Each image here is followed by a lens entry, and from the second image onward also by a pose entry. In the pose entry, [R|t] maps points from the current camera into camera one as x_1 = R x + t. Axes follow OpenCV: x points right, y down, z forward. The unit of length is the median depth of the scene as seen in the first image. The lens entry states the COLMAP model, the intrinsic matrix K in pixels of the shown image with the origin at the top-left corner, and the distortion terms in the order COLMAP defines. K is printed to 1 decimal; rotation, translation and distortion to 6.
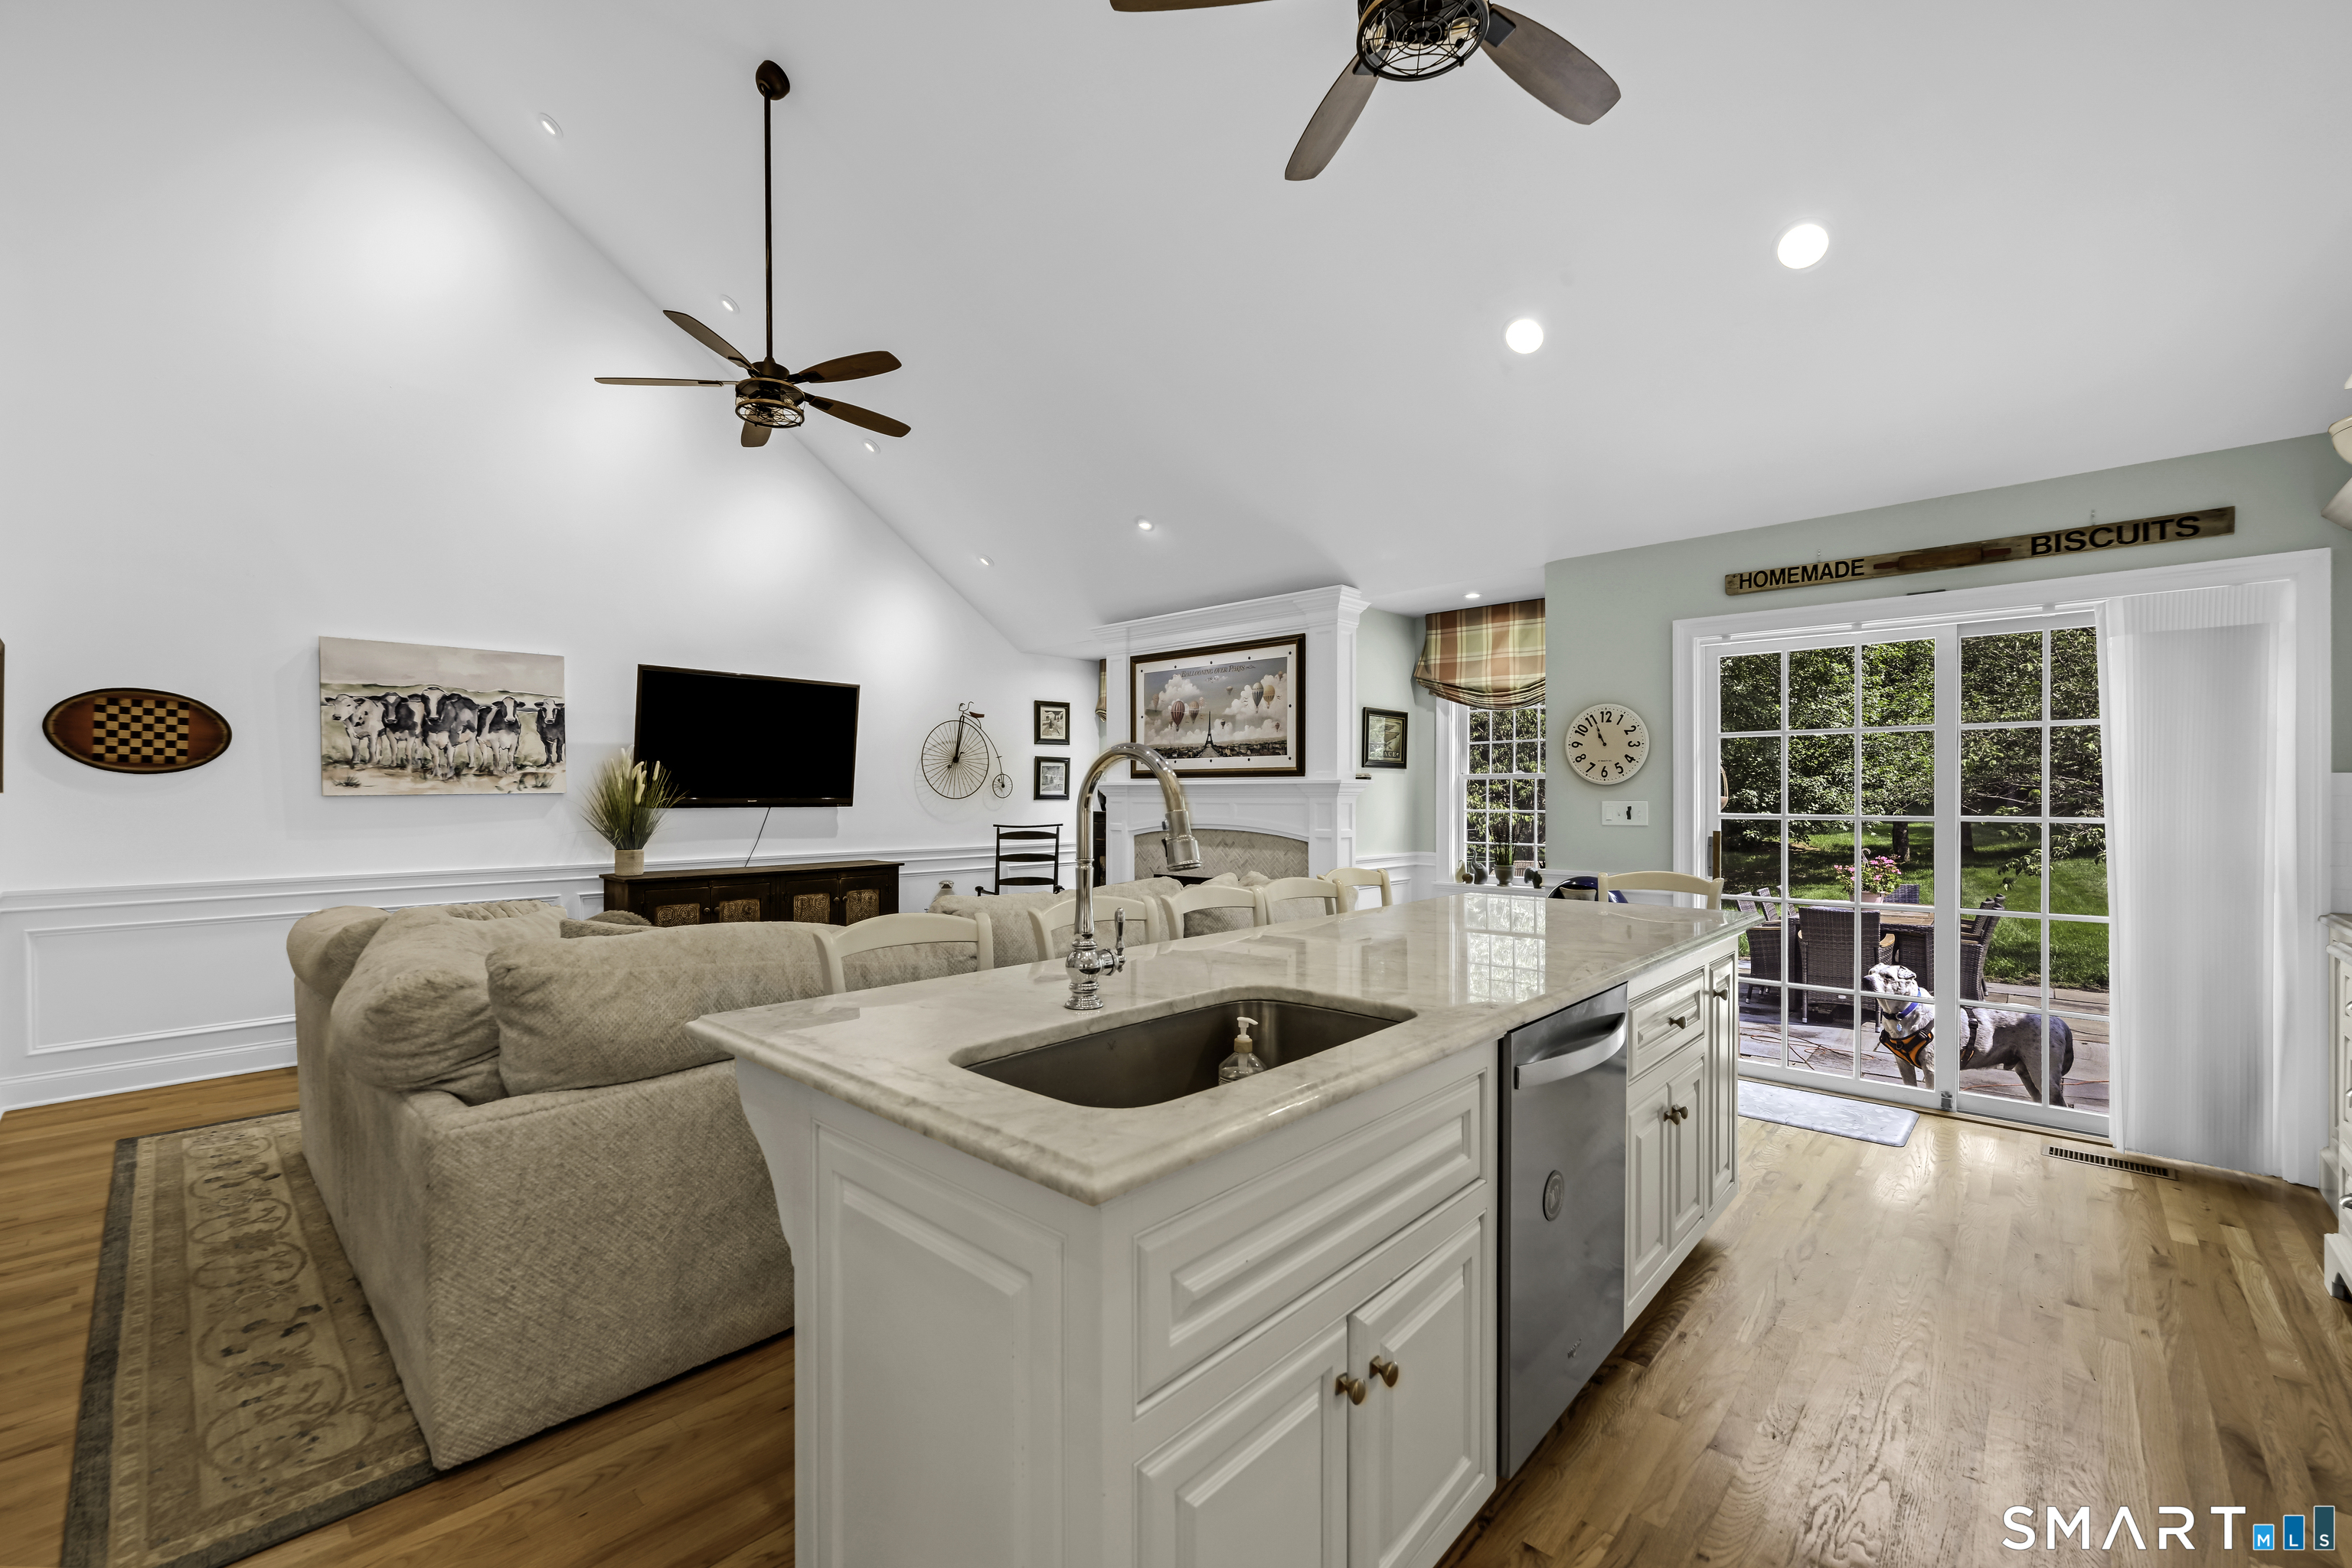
lens RADIAL K [[964.7, 0, 1190.5], [0, 964.7, 798.6], [0, 0, 1]] dist [-0.000018, -0.000101]
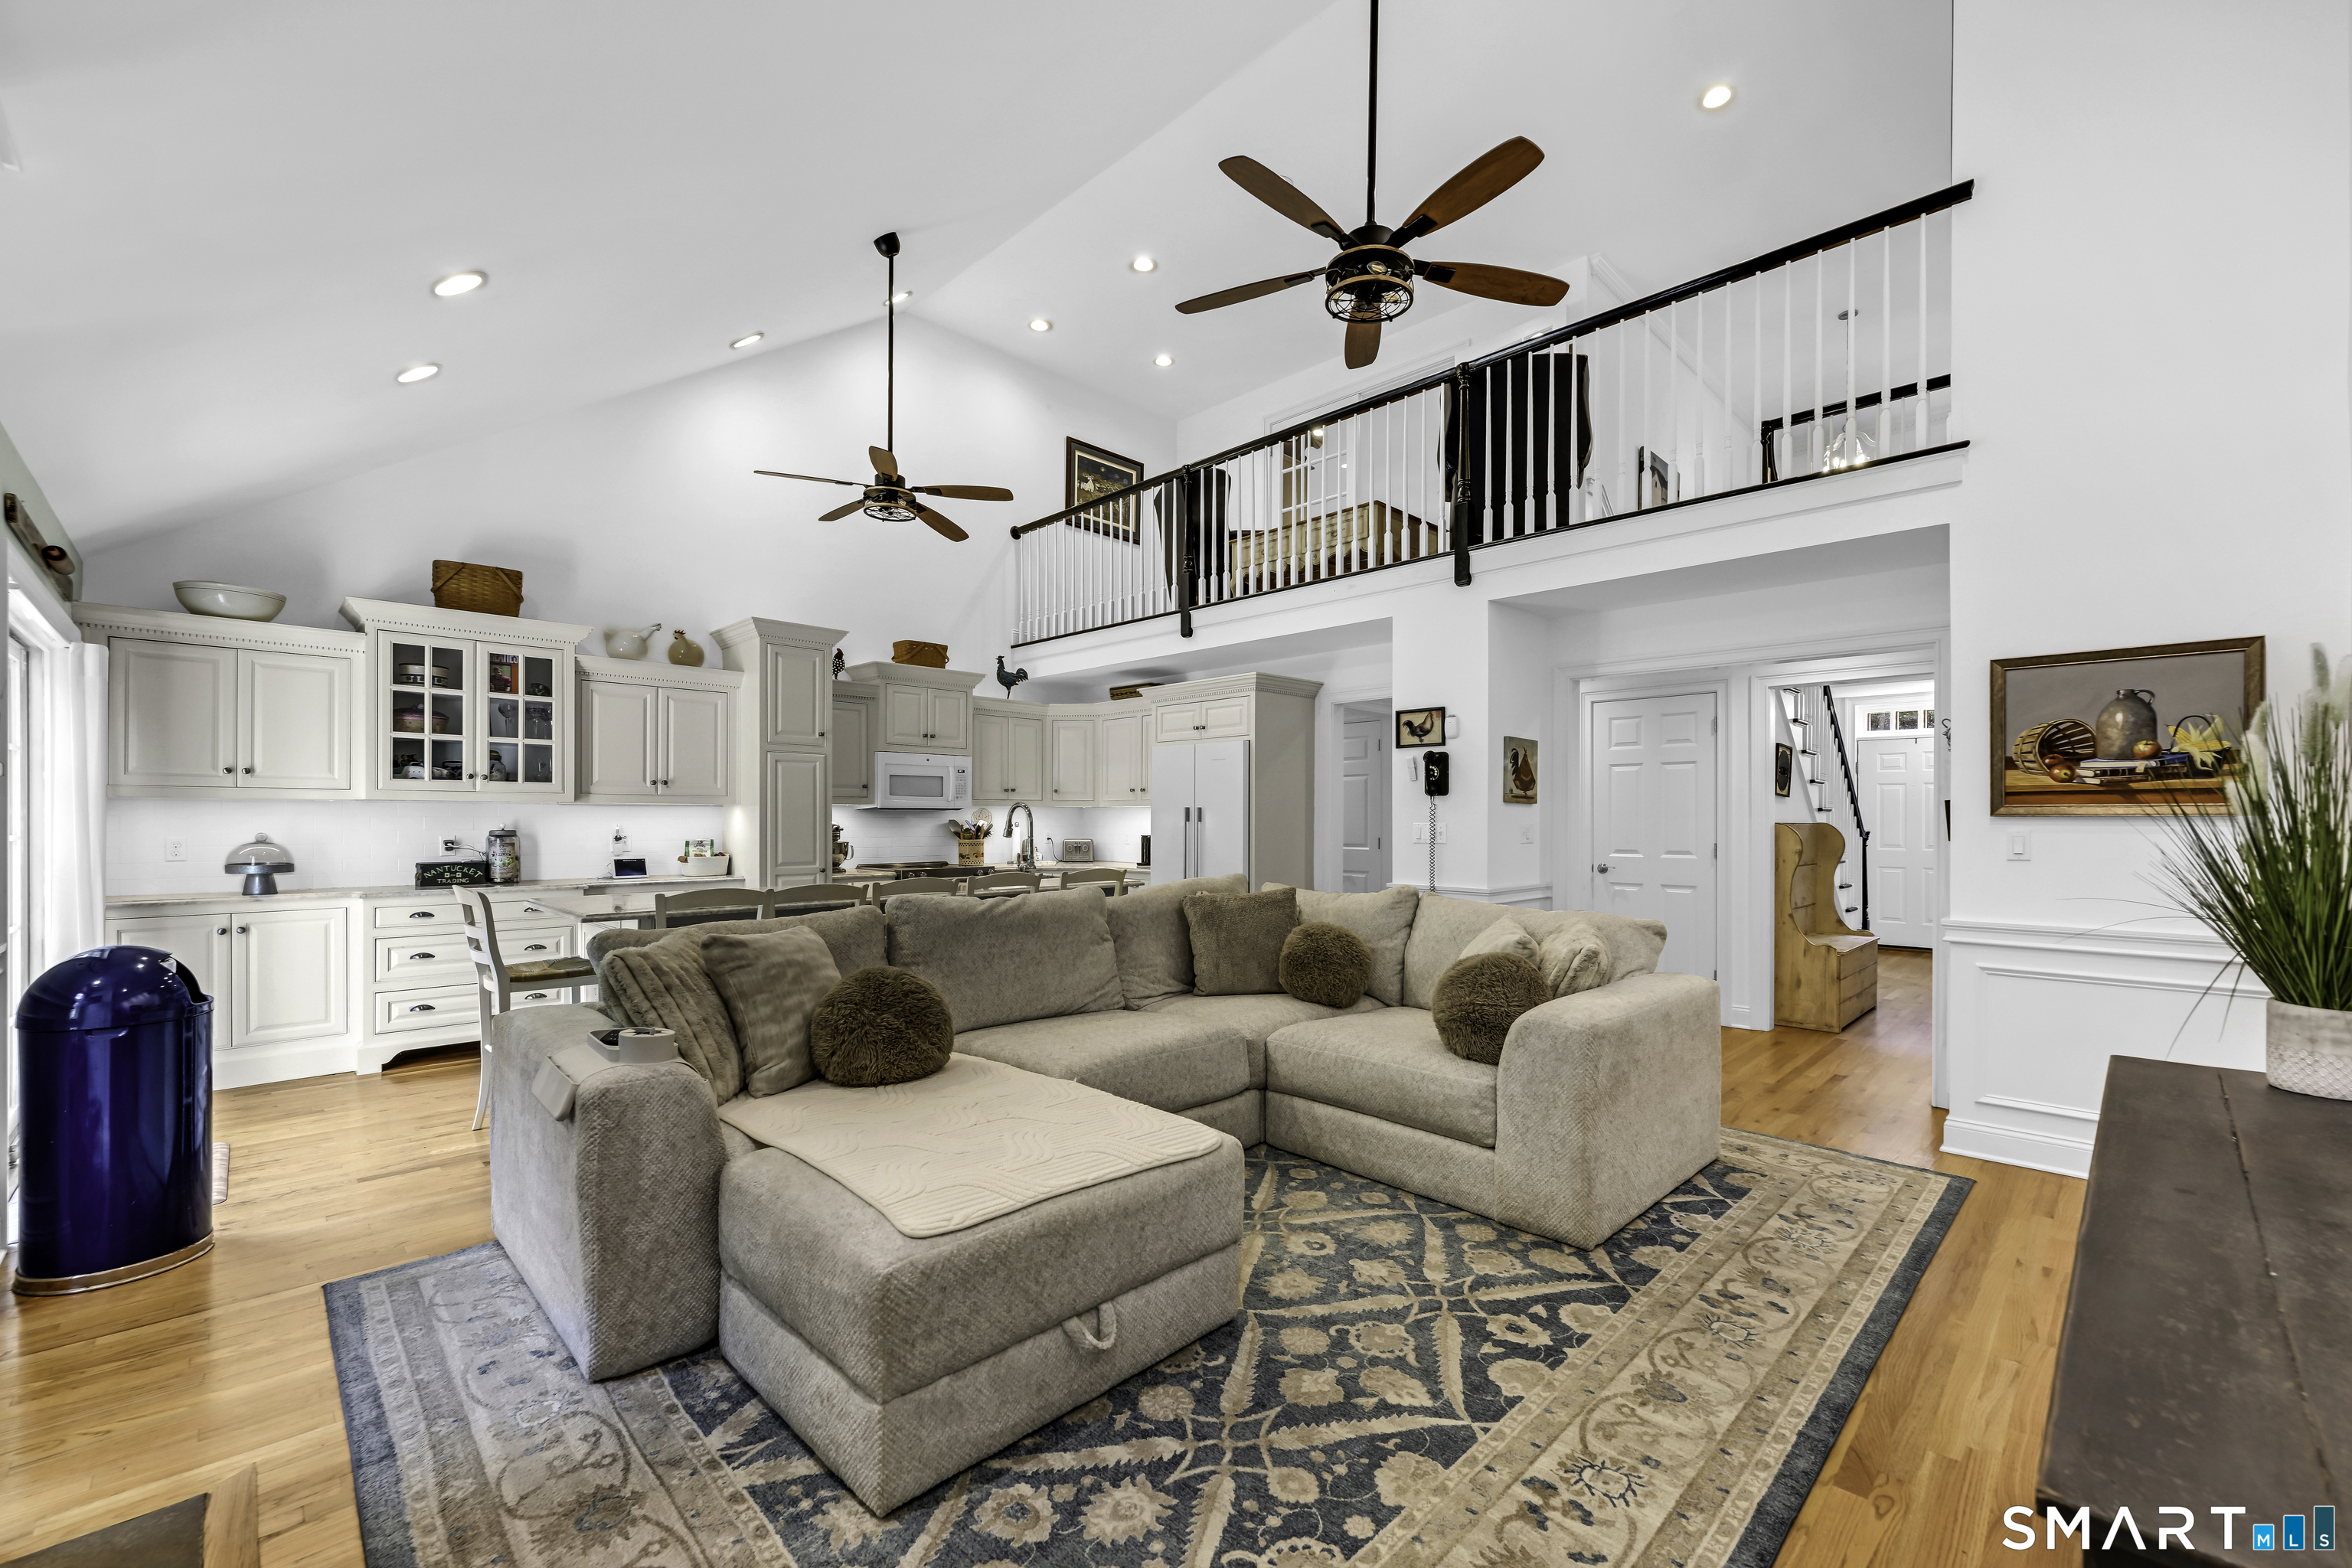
lens RADIAL K [[958.1, 0, 1190.8], [0, 958.1, 820.5], [0, 0, 1]] dist [0.000778, -0.000279]
pose [[-0.998789, -0.001614, 0.049173, -0.278260], [-0.001289, 0.999977, 0.006654, -0.005283], [-0.049182, 0.006582, -0.998768, 1.440235]]
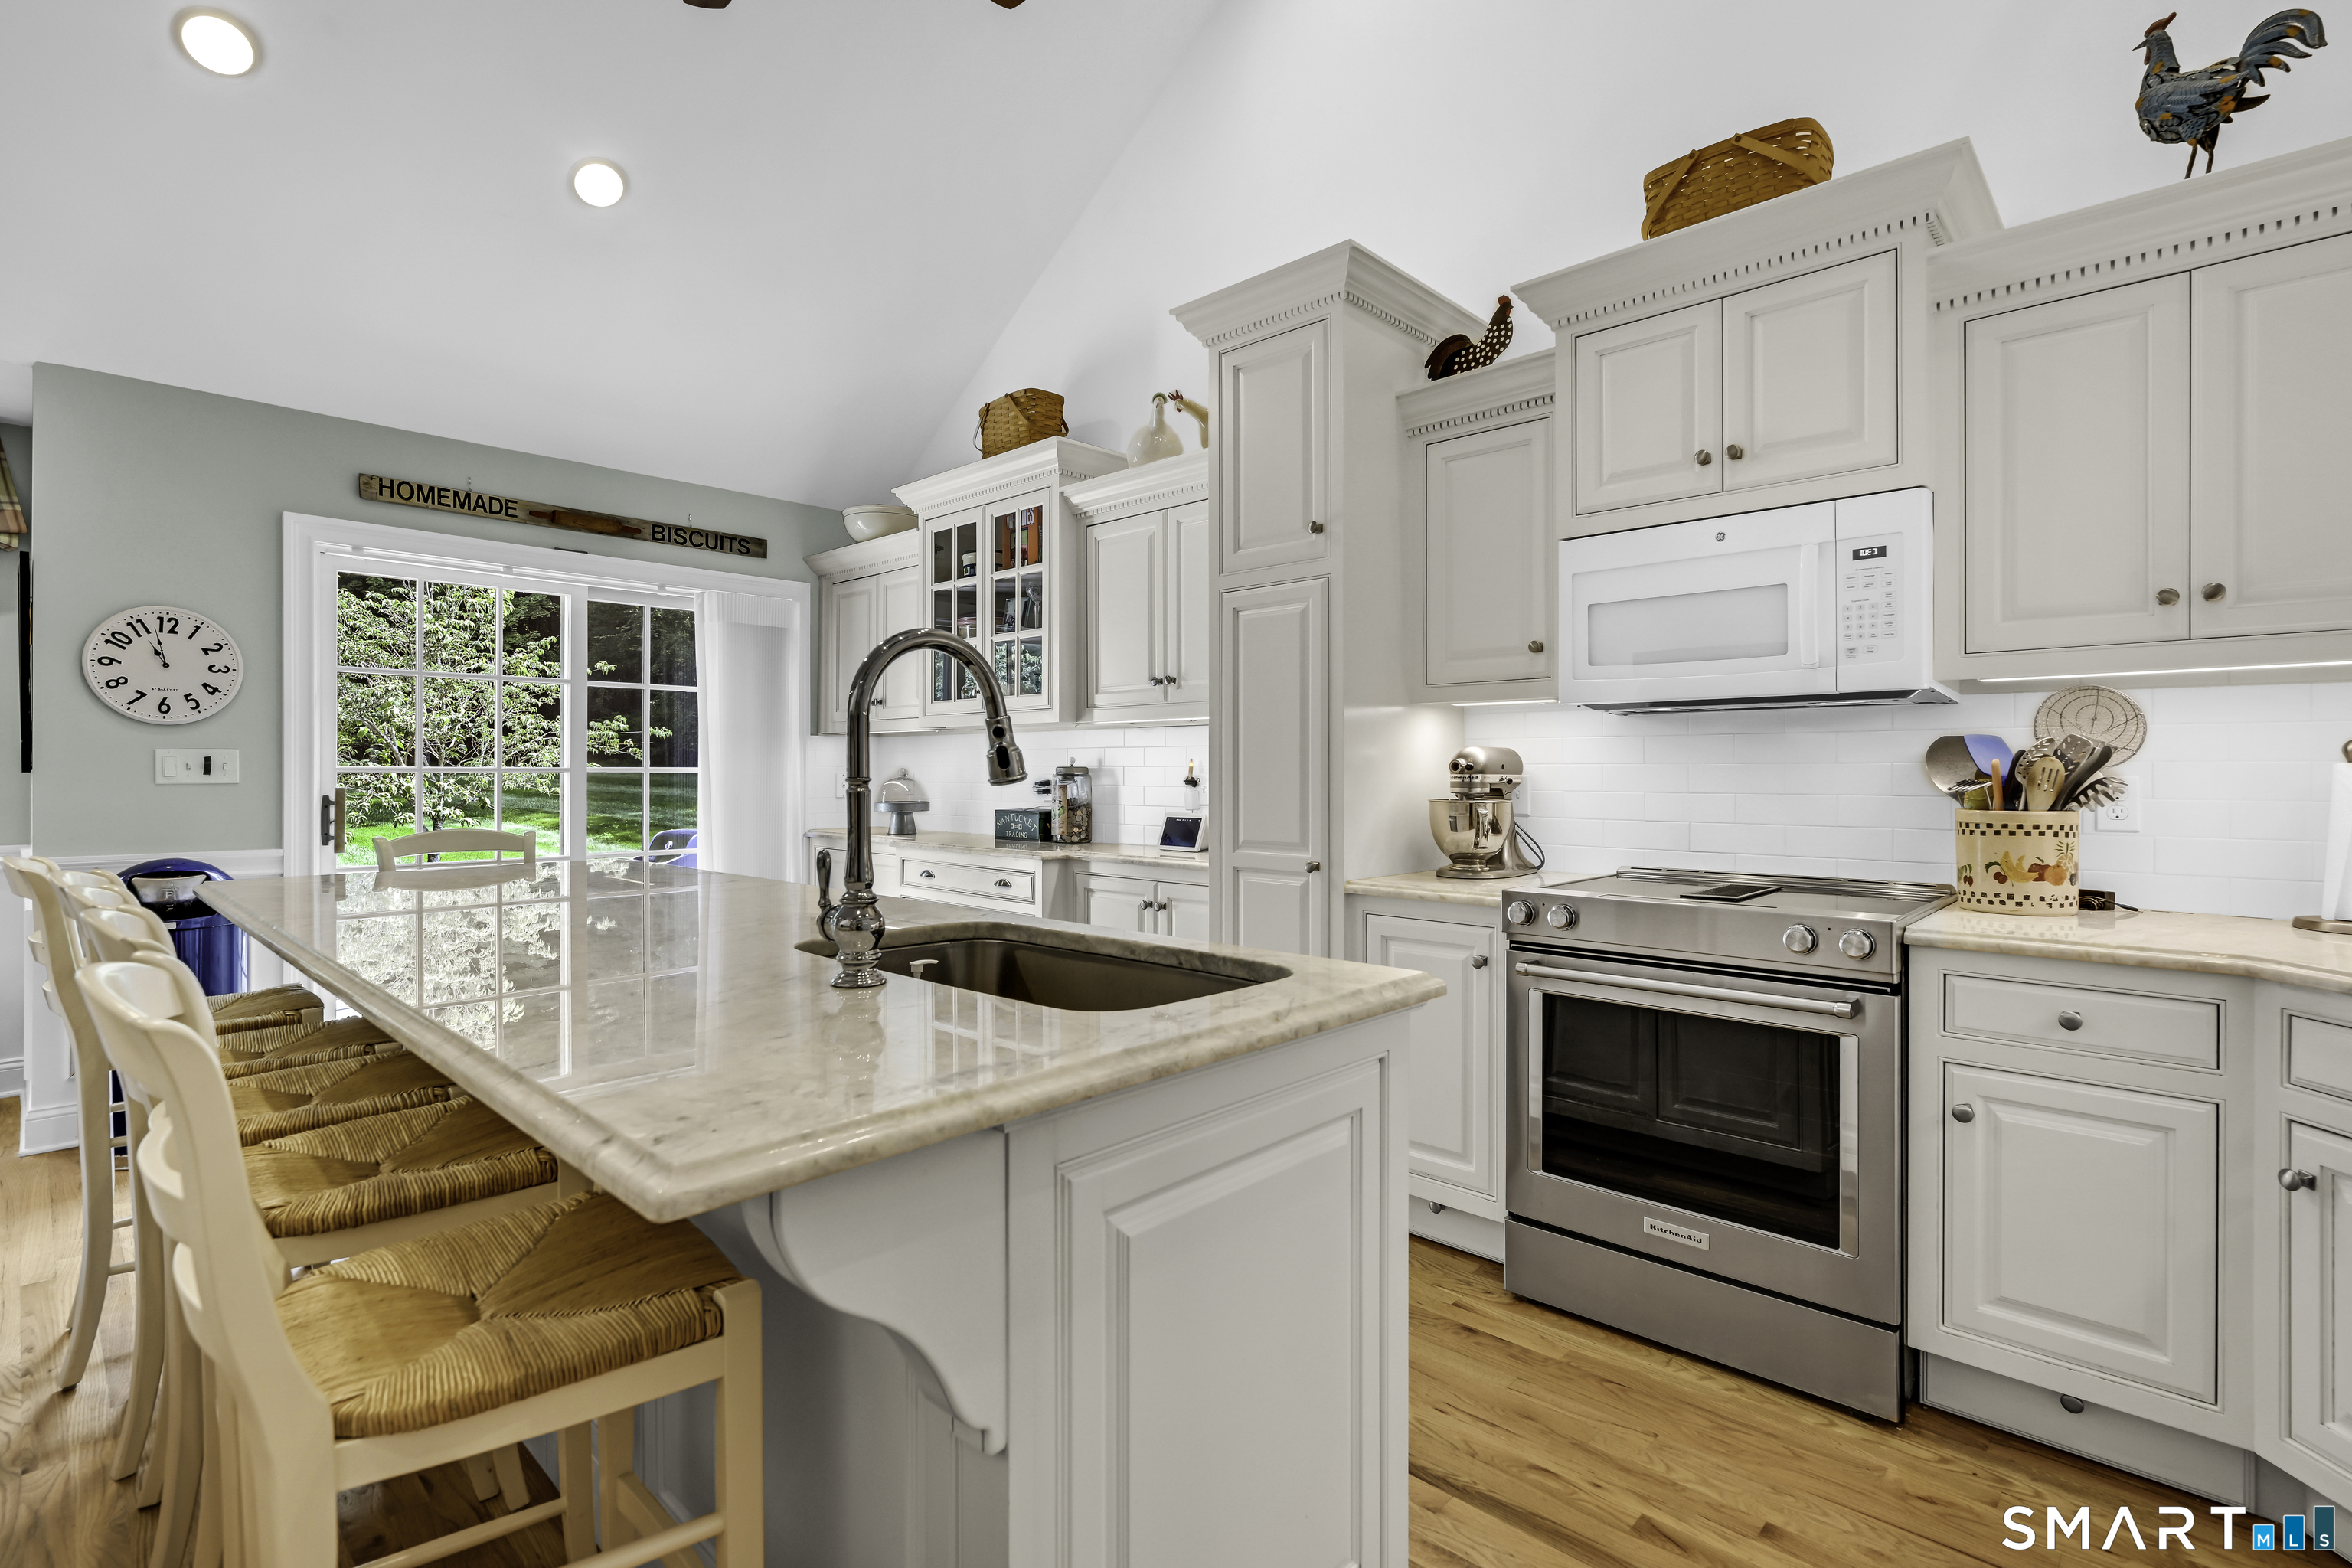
lens RADIAL K [[1094.2, 0, 1179.0], [0, 1094.2, 770.3], [0, 0, 1]] dist [-0.000618, -0.000221]
pose [[0.021710, 0.000839, 0.999764, -0.309698], [0.001653, 0.999998, -0.000875, 0.018689], [-0.999763, 0.001671, 0.021709, 0.253674]]
